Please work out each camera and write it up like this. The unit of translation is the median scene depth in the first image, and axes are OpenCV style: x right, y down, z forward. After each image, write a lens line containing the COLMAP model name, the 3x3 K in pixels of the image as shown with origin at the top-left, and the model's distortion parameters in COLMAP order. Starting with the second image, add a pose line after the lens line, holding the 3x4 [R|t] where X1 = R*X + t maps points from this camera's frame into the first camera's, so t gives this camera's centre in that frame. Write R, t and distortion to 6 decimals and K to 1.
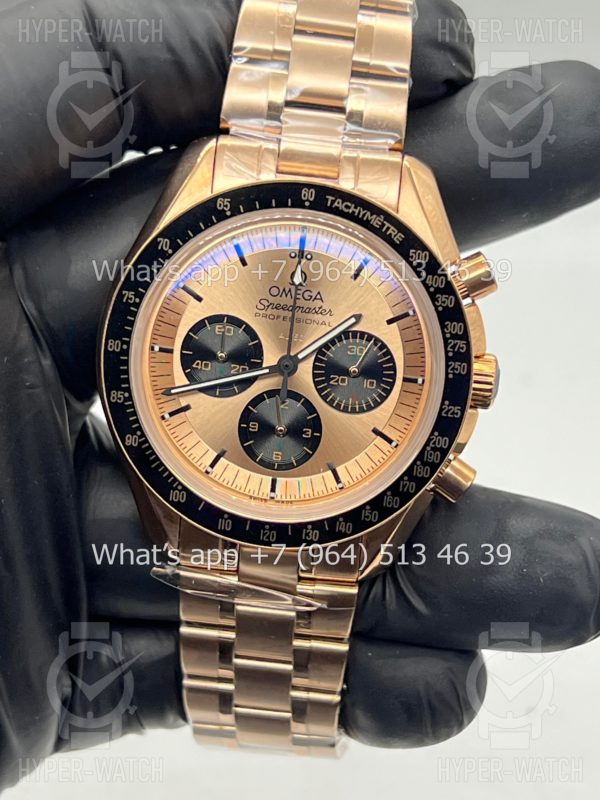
lens RADIAL K [[1885.7, 0, 323.7], [0, 1885.7, 401.7], [0, 0, 1]] dist [0.178031, 0.408318]
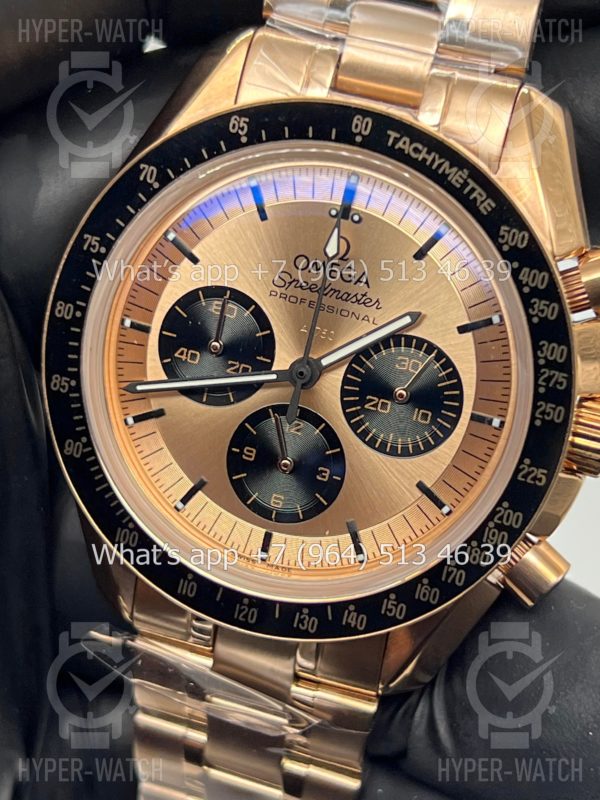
lens RADIAL K [[1885.7, 0, 323.7], [0, 1885.7, 401.7], [0, 0, 1]] dist [0.178031, 0.408318]
pose [[0.973794, 0.140184, -0.179090, 0.110748], [-0.136143, 0.990081, 0.034718, -0.033398], [0.182181, -0.009426, 0.983220, 0.329506]]
